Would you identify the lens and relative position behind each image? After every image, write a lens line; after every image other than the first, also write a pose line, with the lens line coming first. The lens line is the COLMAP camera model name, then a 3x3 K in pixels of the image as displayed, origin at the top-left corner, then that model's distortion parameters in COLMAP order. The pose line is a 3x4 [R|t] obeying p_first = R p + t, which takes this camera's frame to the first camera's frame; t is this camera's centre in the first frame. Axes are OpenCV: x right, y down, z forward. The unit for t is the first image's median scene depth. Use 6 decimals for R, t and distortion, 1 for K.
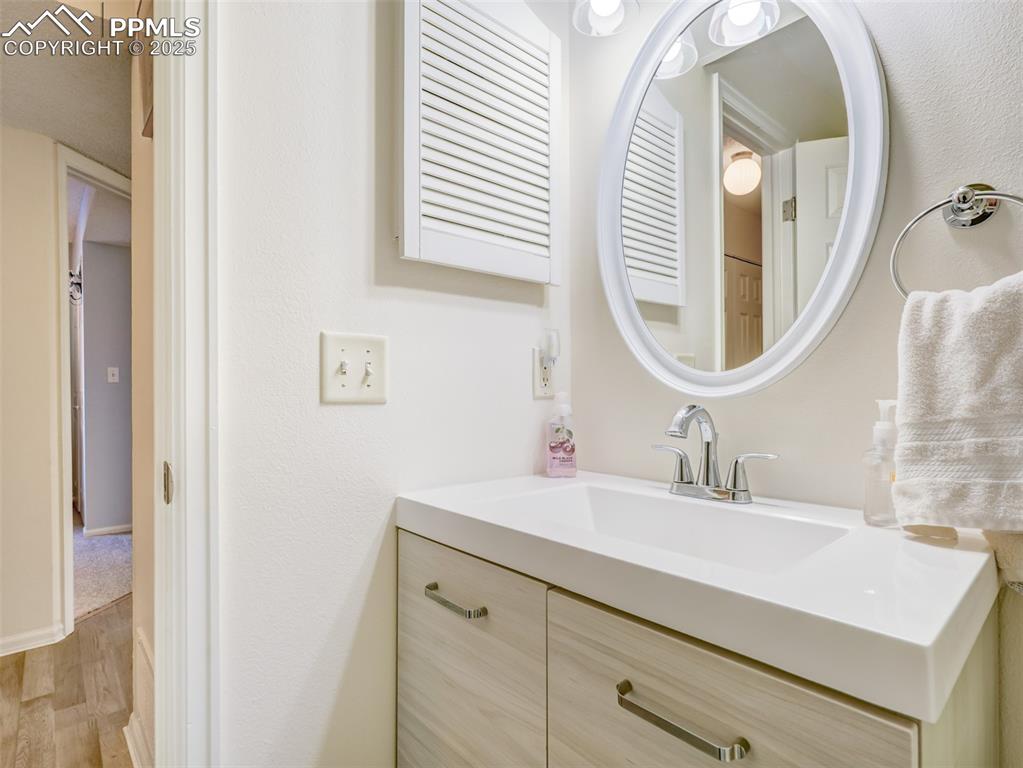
lens RADIAL K [[520.4, 0, 522.8], [0, 520.4, 386.1], [0, 0, 1]] dist [0.045934, 0.000317]
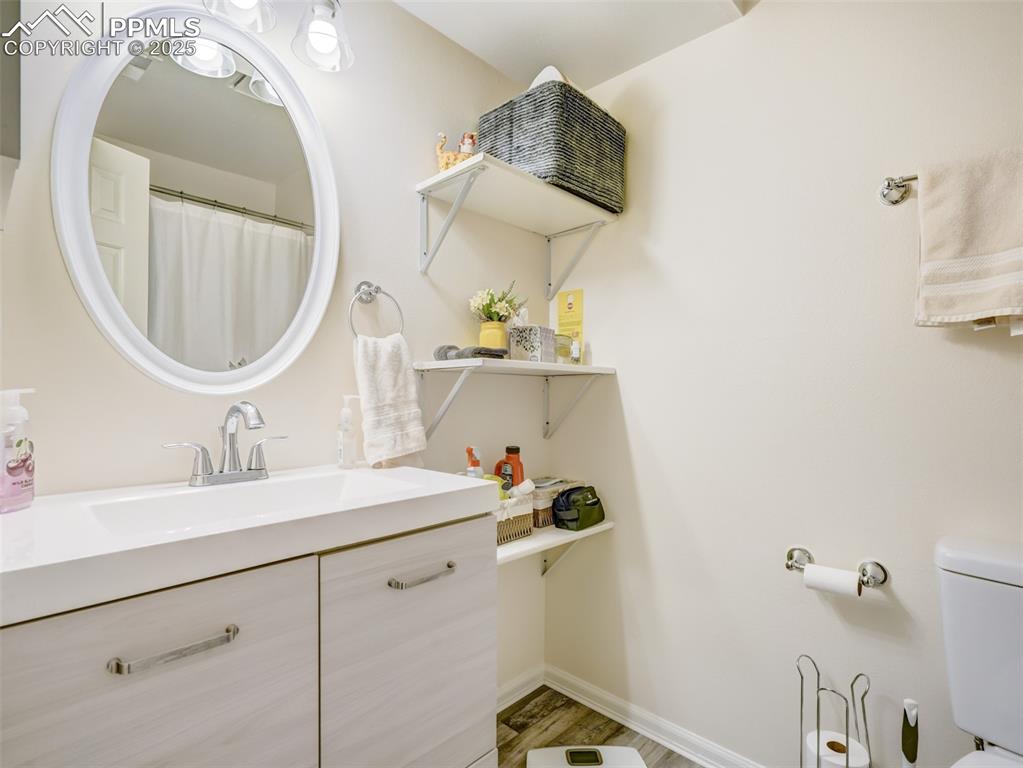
lens RADIAL K [[522.6, 0, 511.7], [0, 522.6, 387.5], [0, 0, 1]] dist [-0.000629, 0.000257]
pose [[-0.064103, 0.018525, 0.997771, -0.819802], [-0.007404, 0.999791, -0.019038, 0.023336], [-0.997916, -0.008608, -0.063953, 0.473033]]
